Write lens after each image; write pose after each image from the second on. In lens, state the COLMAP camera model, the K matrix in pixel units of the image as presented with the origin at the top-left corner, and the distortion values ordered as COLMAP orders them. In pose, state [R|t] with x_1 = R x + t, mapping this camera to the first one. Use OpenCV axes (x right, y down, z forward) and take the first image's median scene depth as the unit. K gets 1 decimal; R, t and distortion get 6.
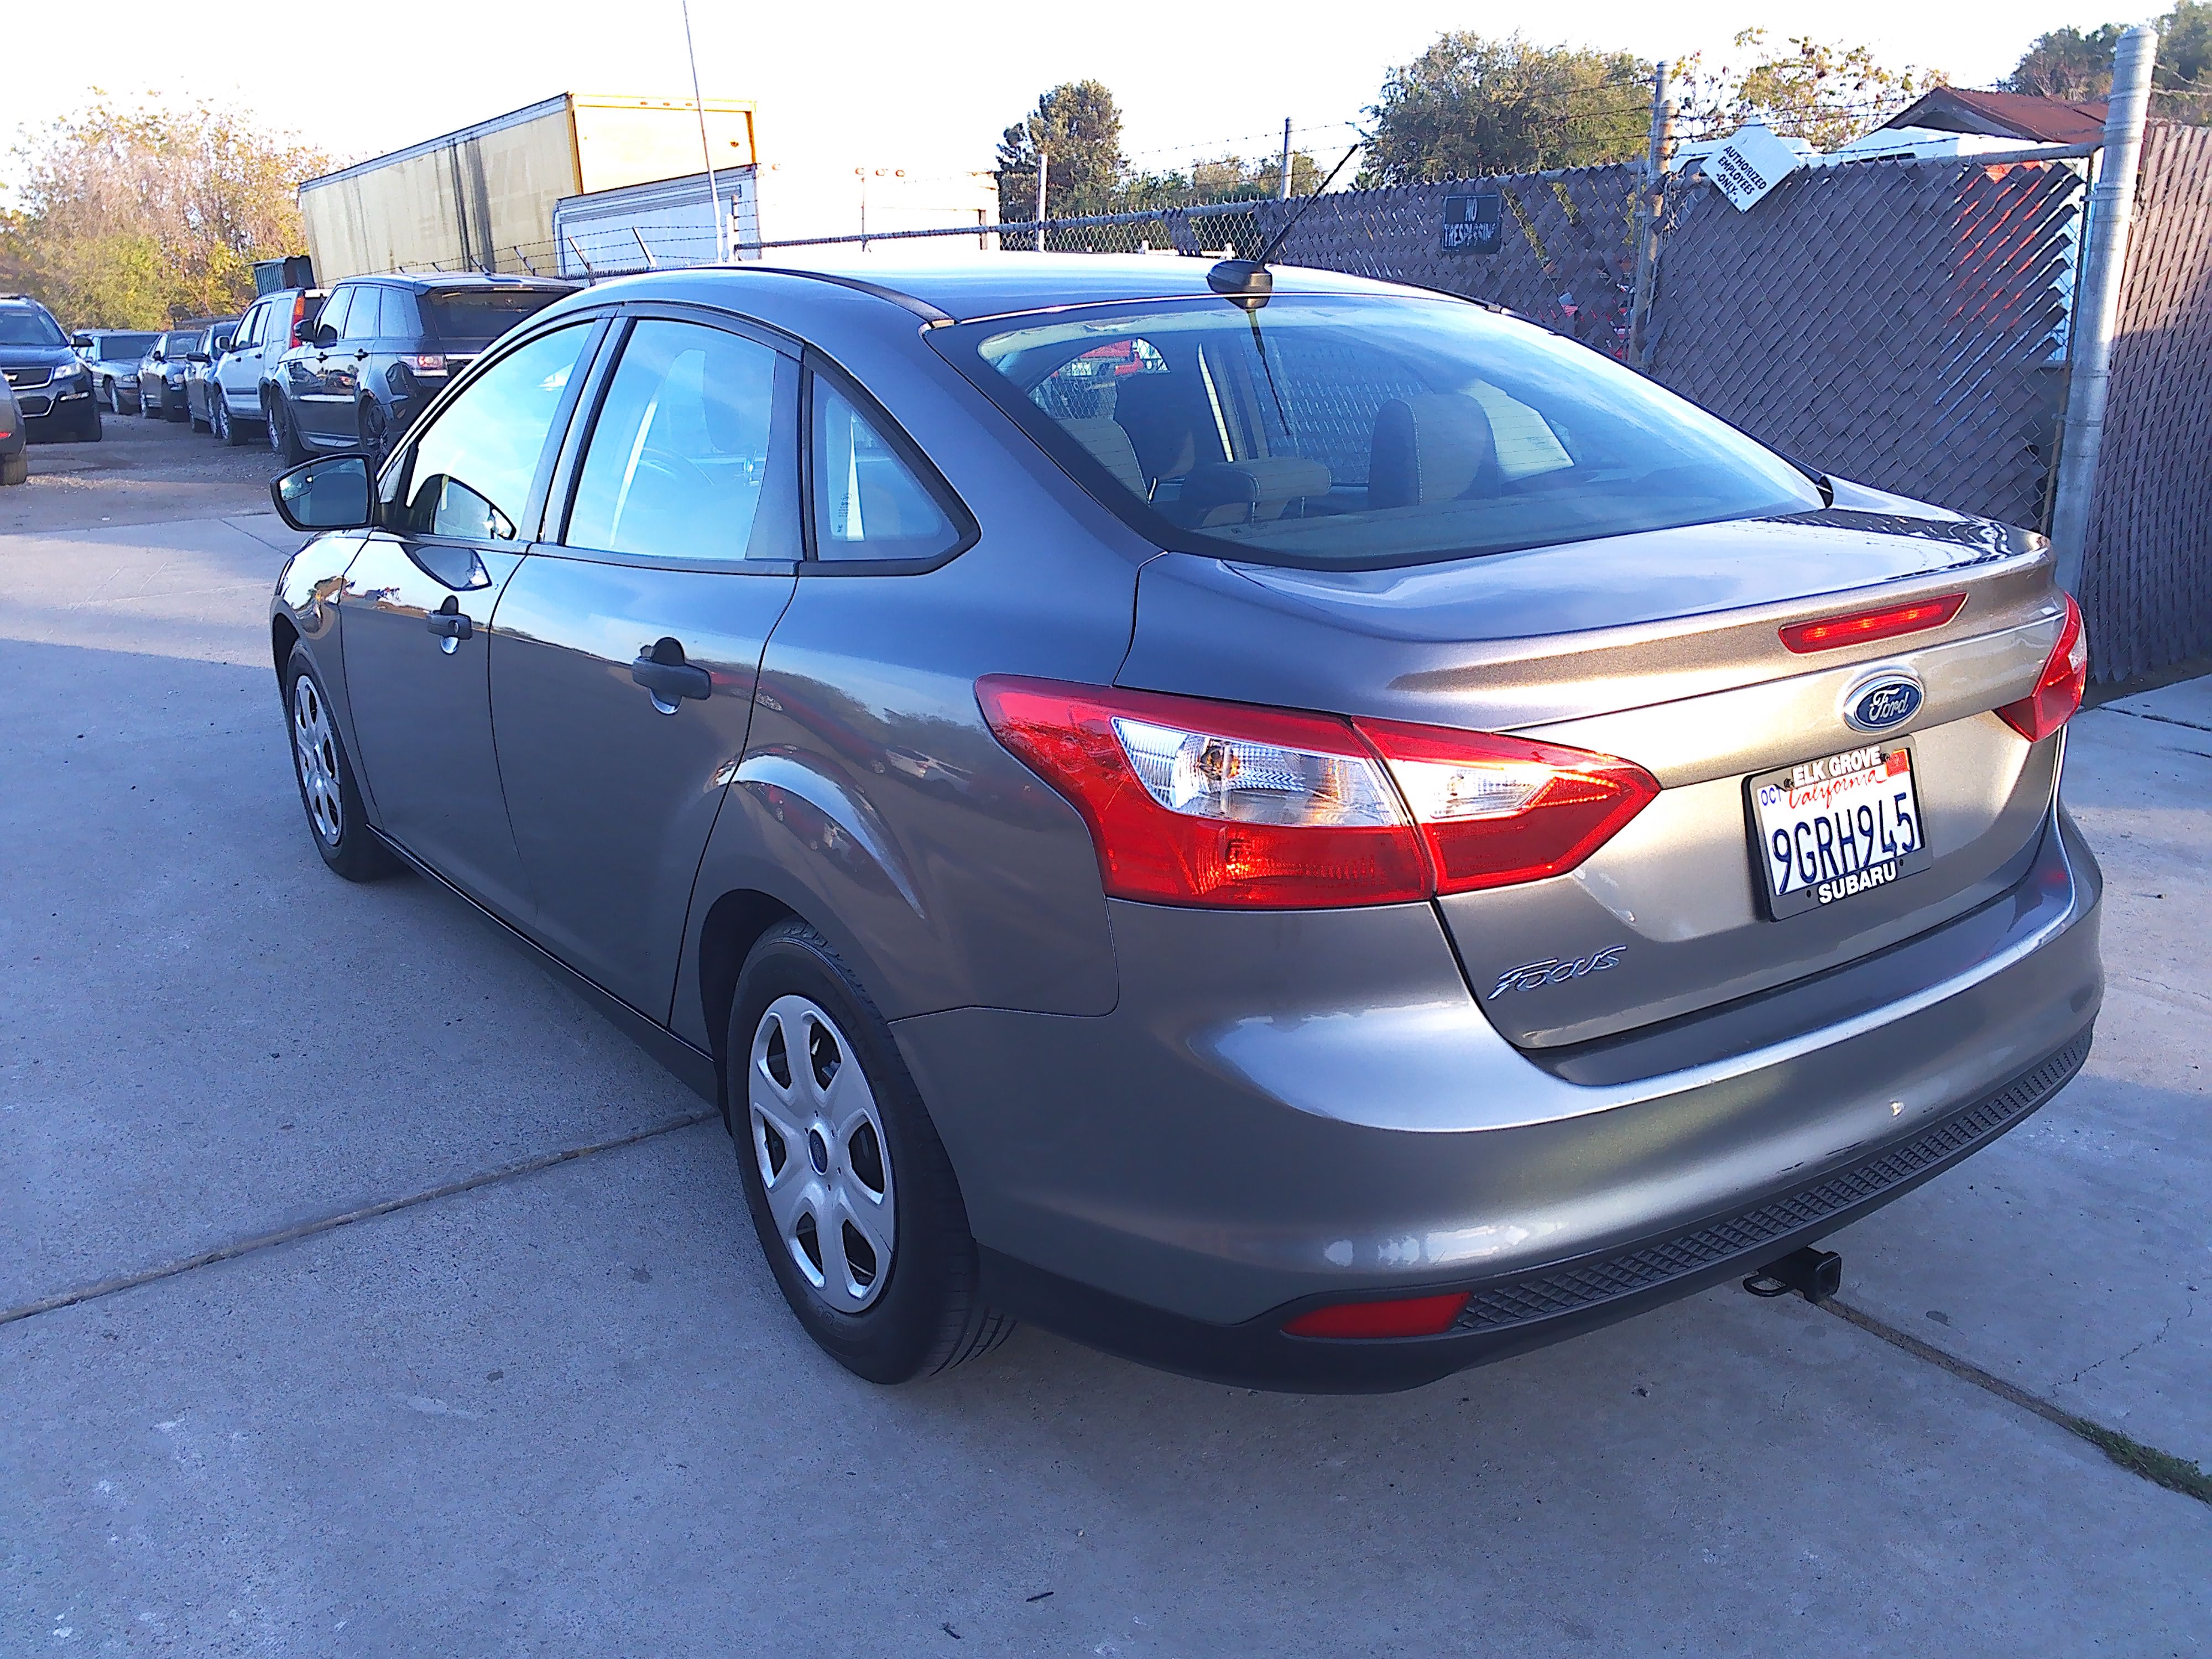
lens RADIAL K [[1854.5, 0, 1106.0], [0, 1854.5, 829.5], [0, 0, 1]] dist [0.008171, -0.002055]
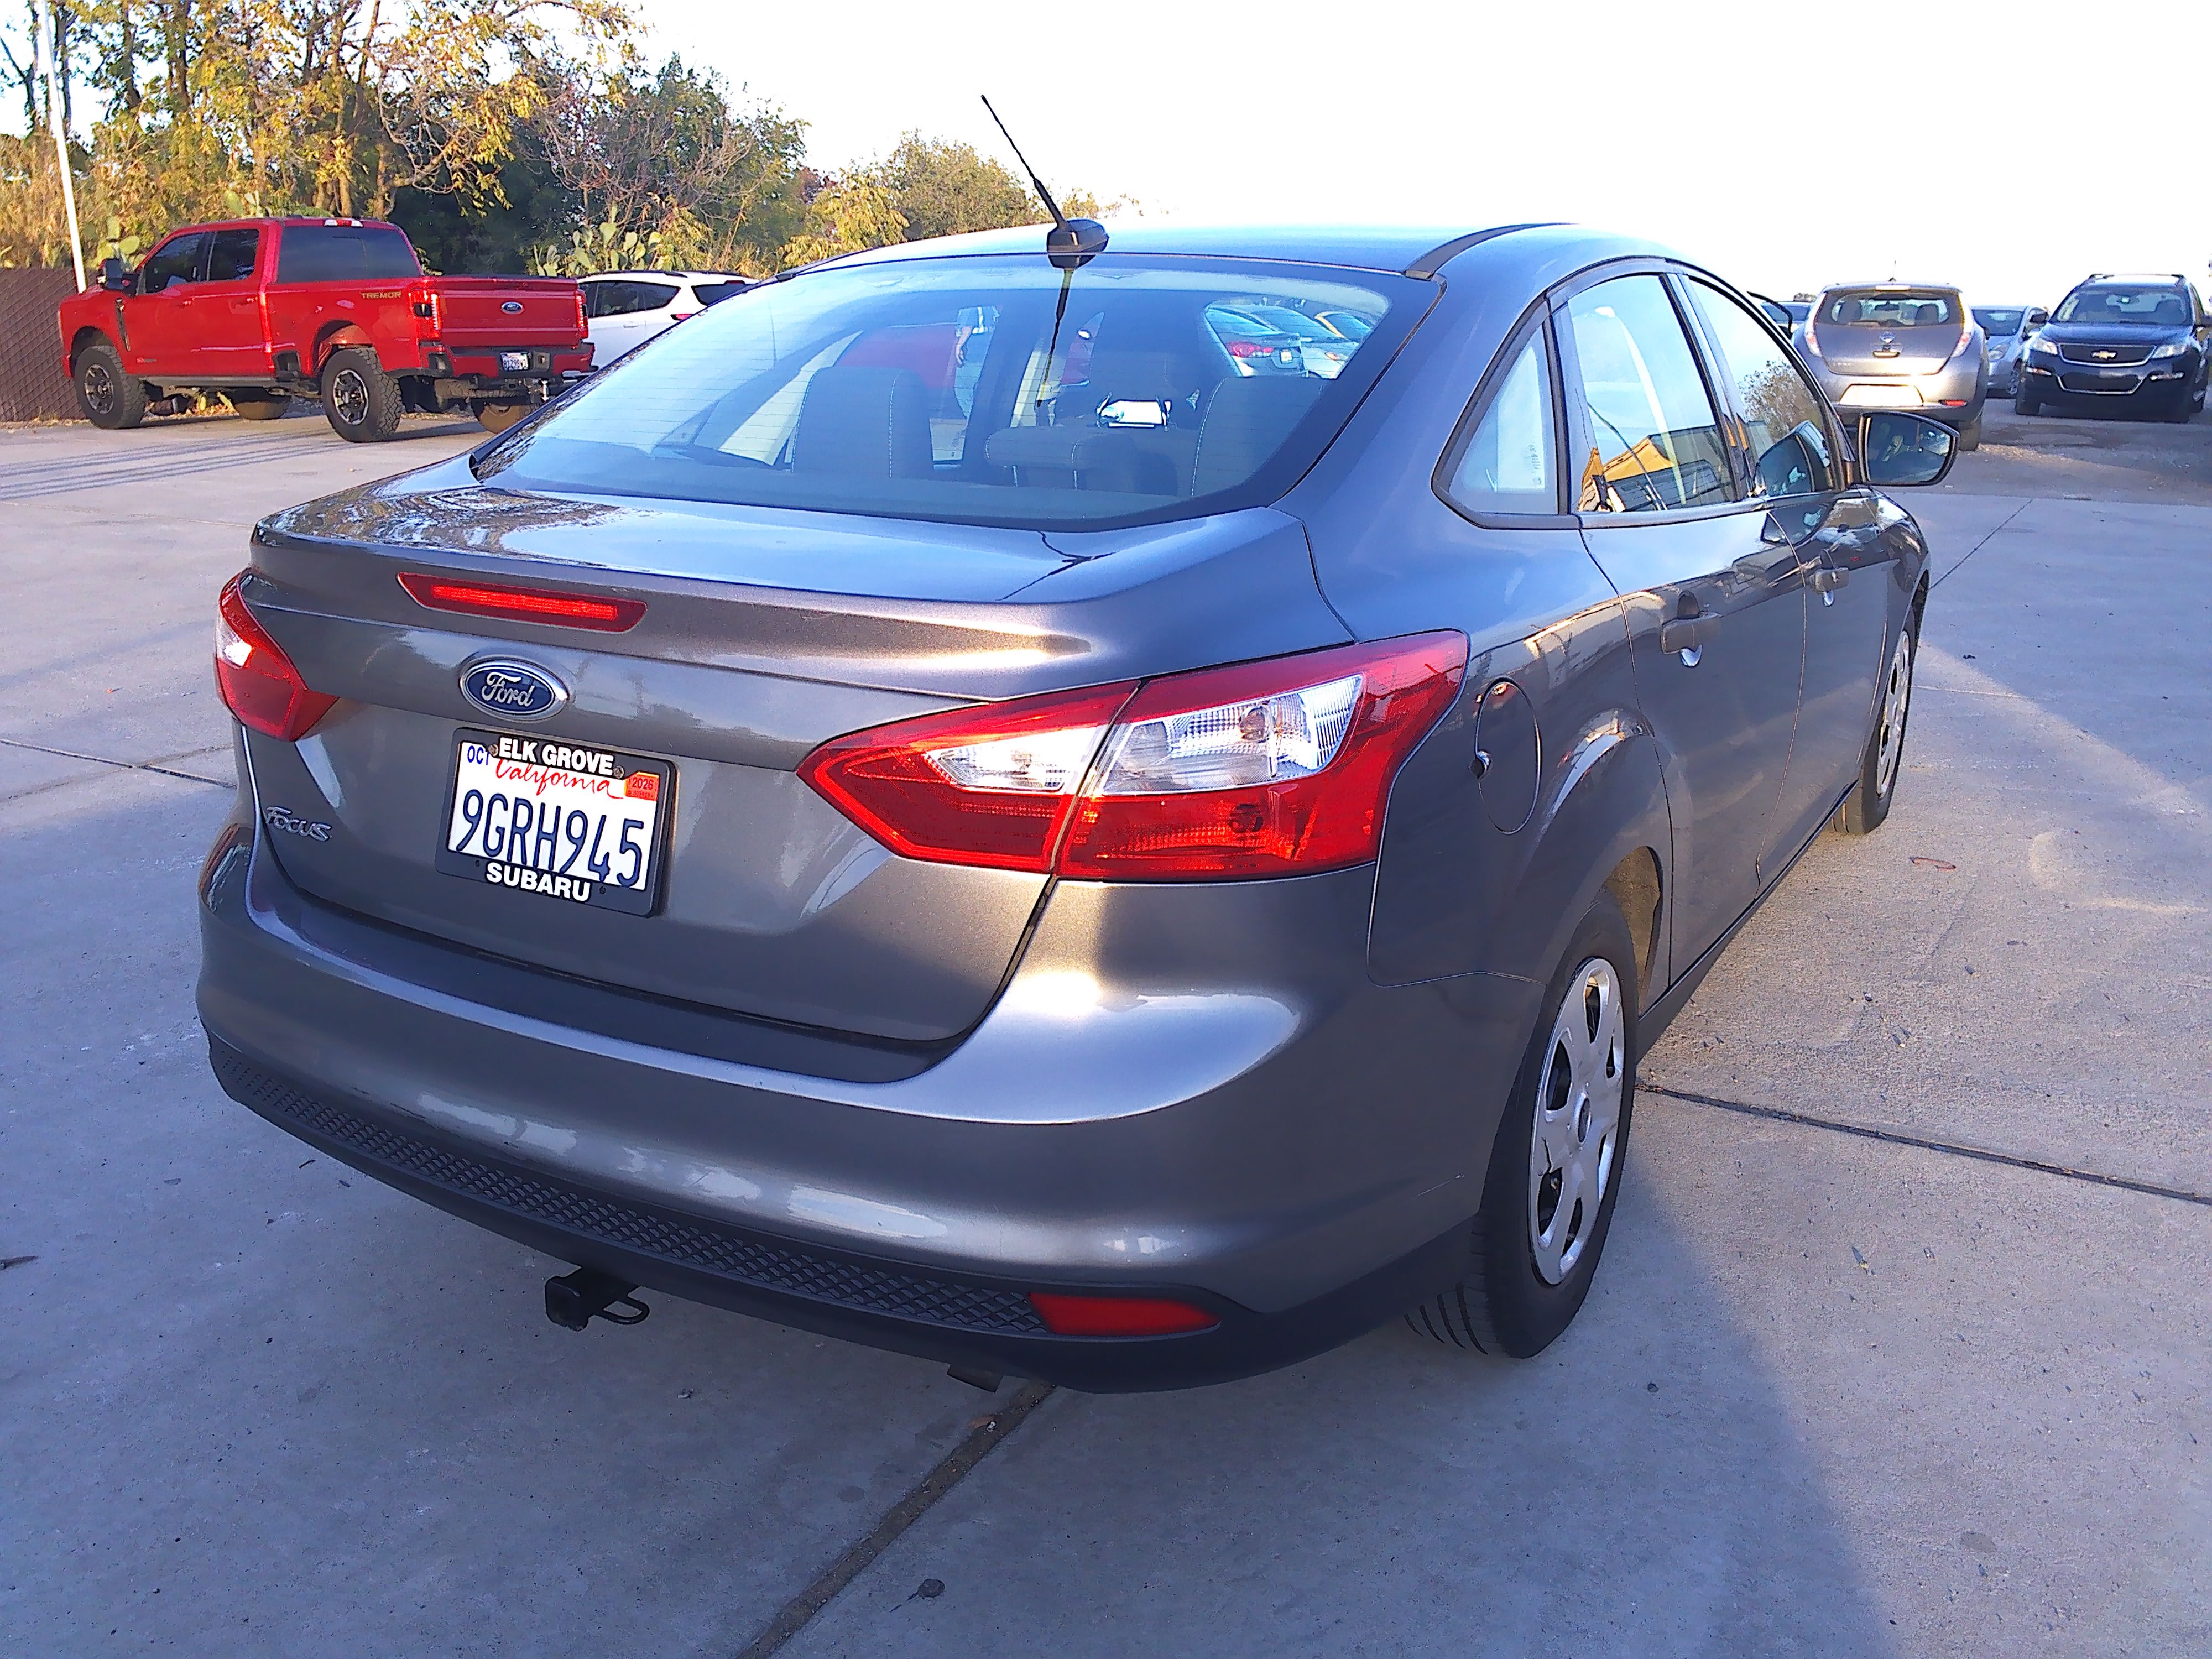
lens RADIAL K [[1854.5, 0, 1106.0], [0, 1854.5, 829.5], [0, 0, 1]] dist [0.008171, -0.002055]
pose [[0.417462, 0.278555, -0.864947, 0.997859], [-0.270658, 0.946769, 0.174275, -0.177928], [0.867450, 0.161352, 0.470633, 0.608260]]
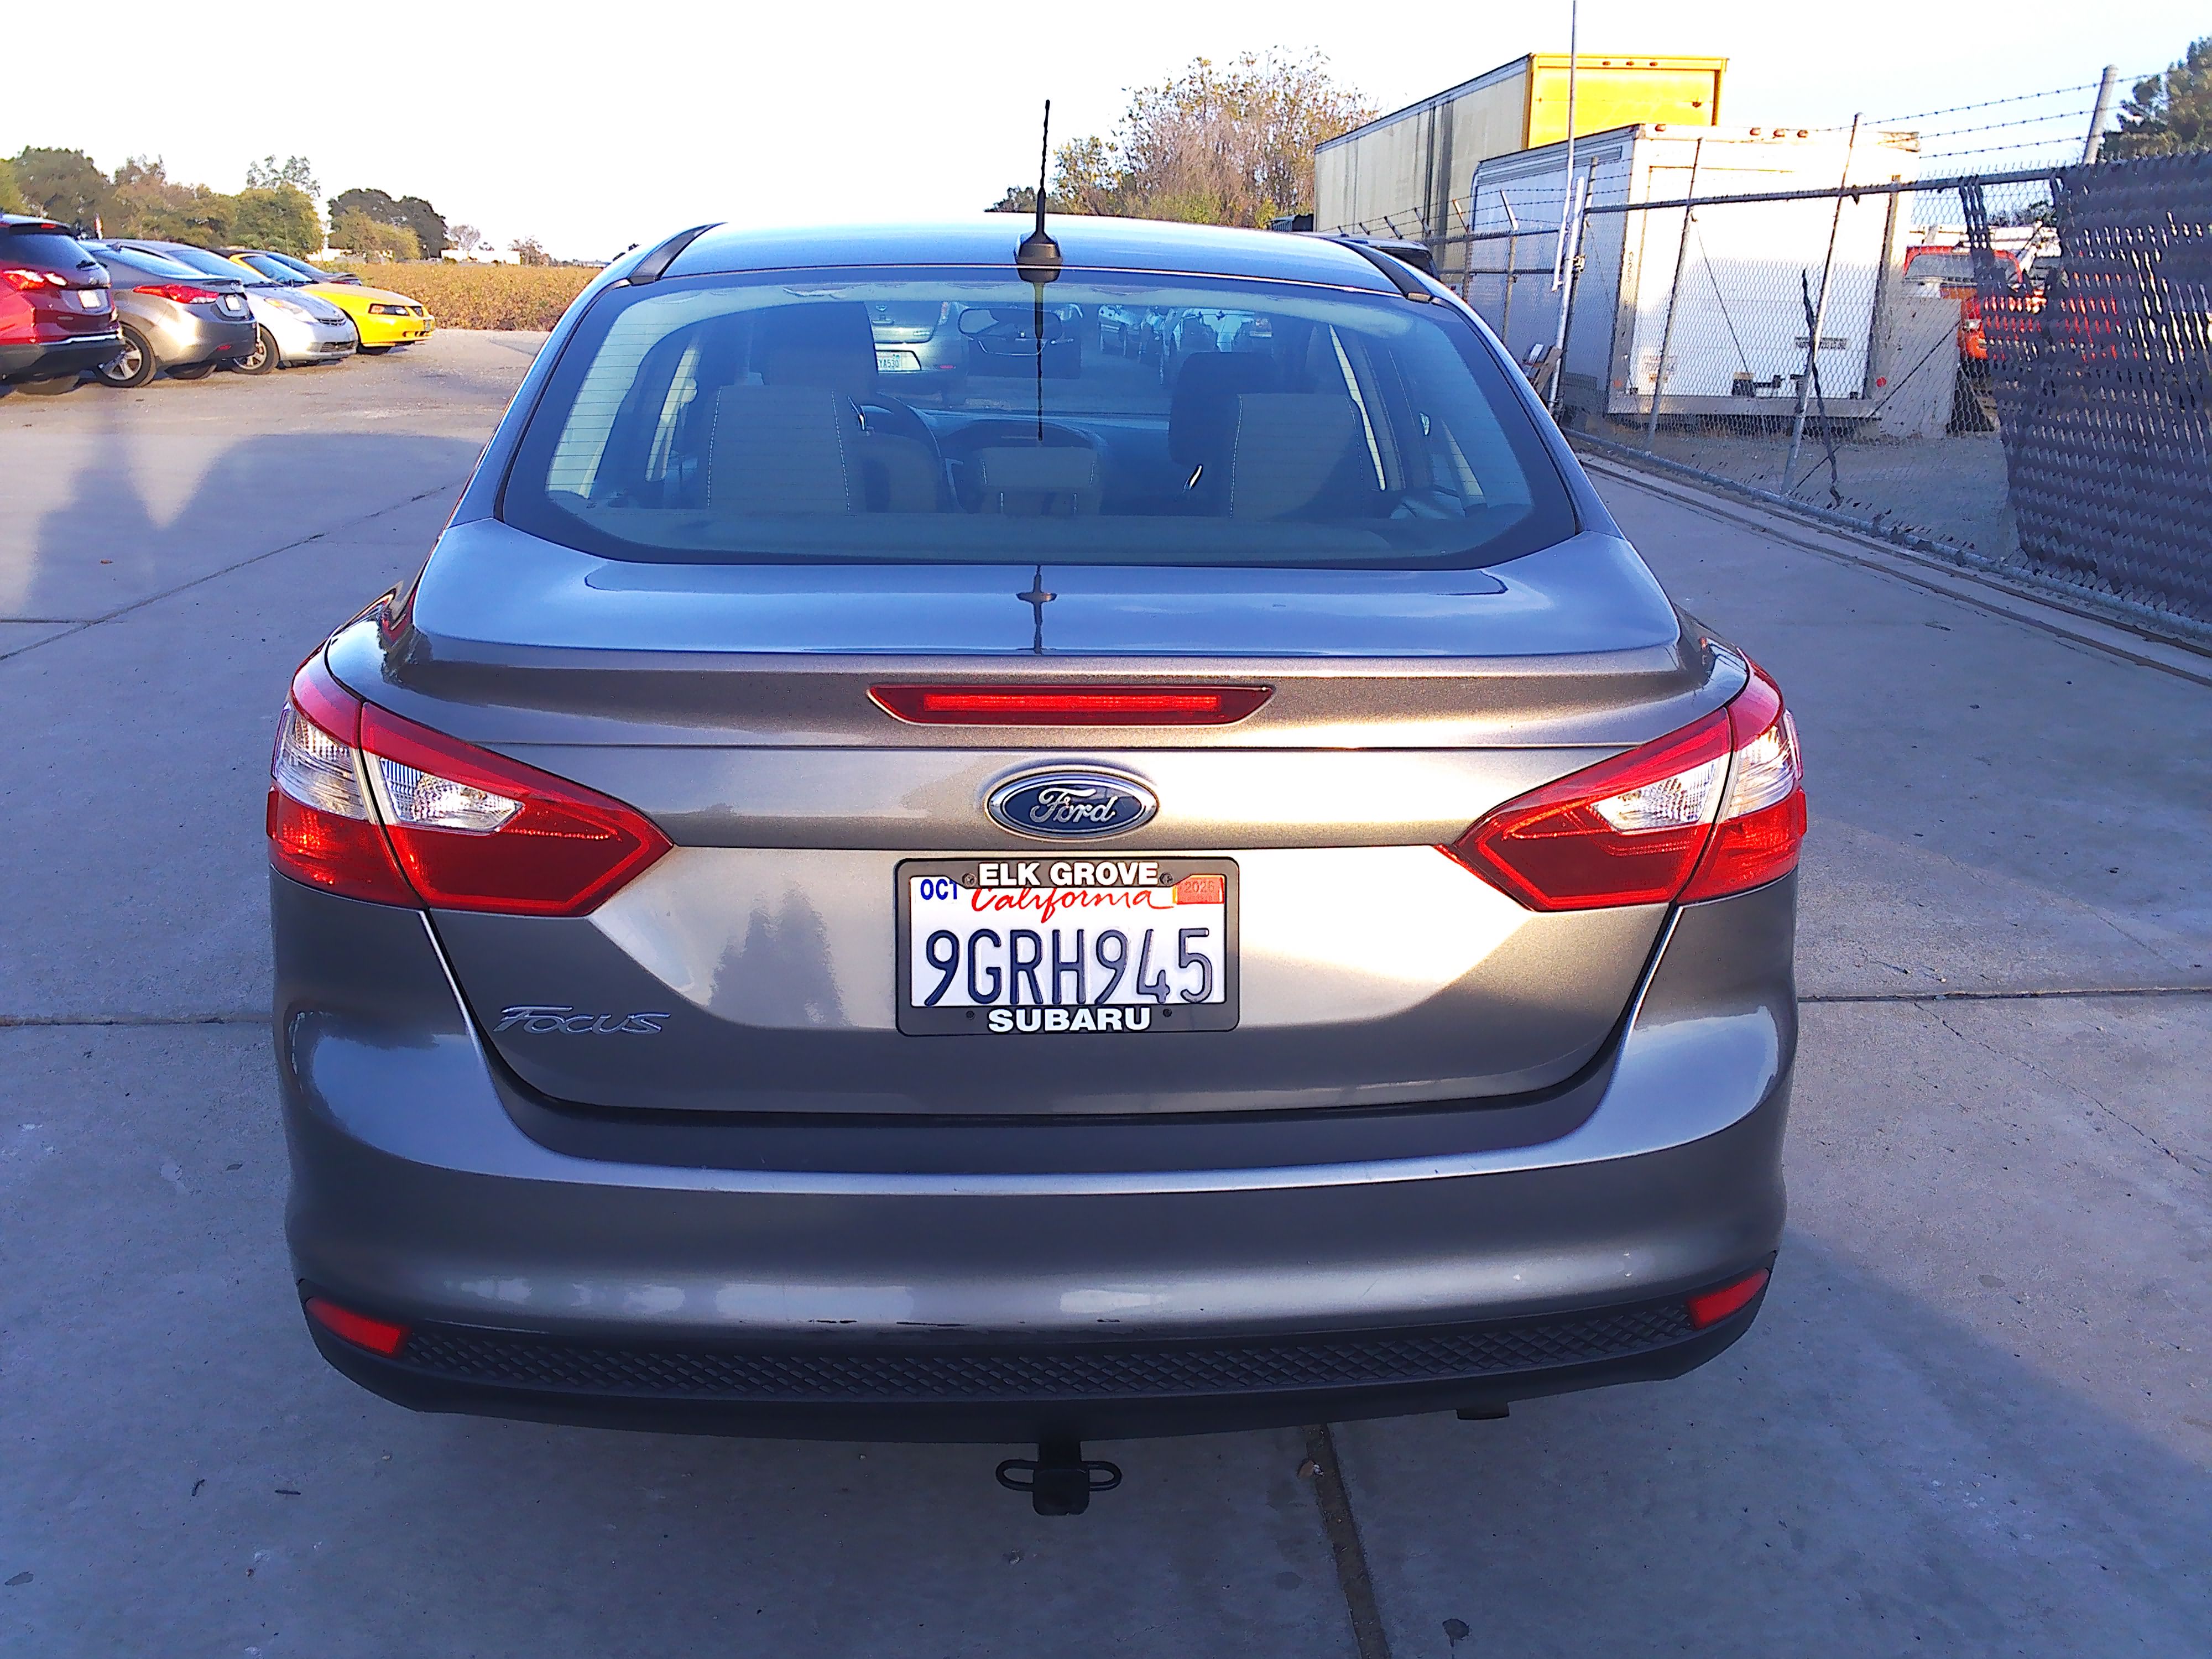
lens RADIAL K [[1854.5, 0, 1106.0], [0, 1854.5, 829.5], [0, 0, 1]] dist [0.008171, -0.002055]
pose [[0.842398, 0.190269, -0.504146, 0.612246], [-0.180958, 0.981143, 0.067921, -0.083768], [0.507562, 0.034013, 0.860944, 0.233610]]
